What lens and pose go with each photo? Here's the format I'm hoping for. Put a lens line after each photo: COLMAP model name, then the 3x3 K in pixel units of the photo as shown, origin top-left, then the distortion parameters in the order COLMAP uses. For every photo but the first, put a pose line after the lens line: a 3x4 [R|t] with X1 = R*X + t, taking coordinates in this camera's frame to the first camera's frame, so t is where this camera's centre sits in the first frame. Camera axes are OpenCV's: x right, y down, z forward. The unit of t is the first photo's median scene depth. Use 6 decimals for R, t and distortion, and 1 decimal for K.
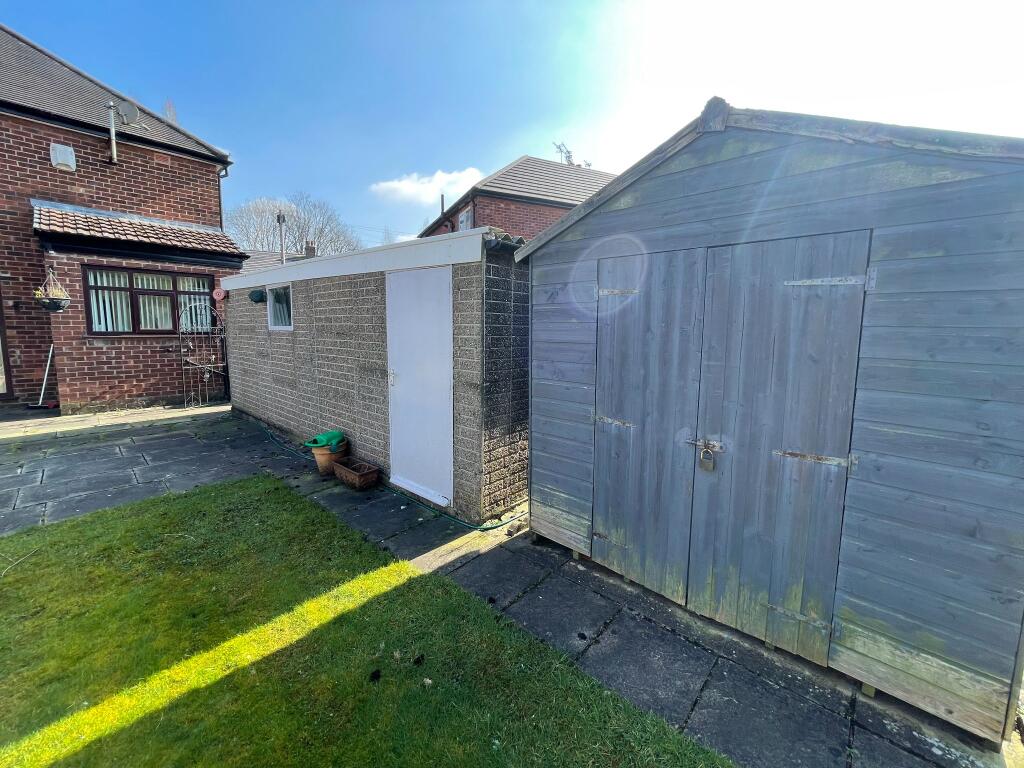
lens RADIAL K [[411.8, 0, 508.2], [0, 411.8, 373.6], [0, 0, 1]] dist [-0.002959, -0.000190]
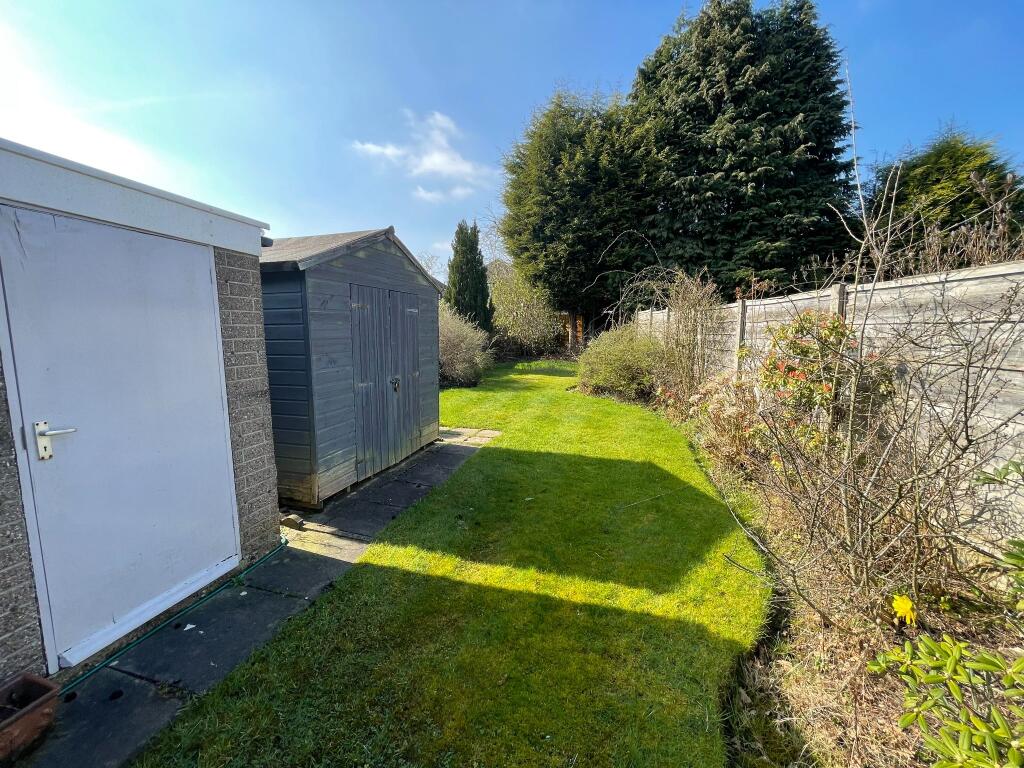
lens RADIAL K [[411.8, 0, 508.2], [0, 411.8, 373.6], [0, 0, 1]] dist [-0.002959, -0.000190]
pose [[-0.439366, -0.097624, 0.892988, -1.293022], [0.111536, 0.980456, 0.162064, -0.113384], [-0.891357, 0.170806, -0.419890, 1.037027]]
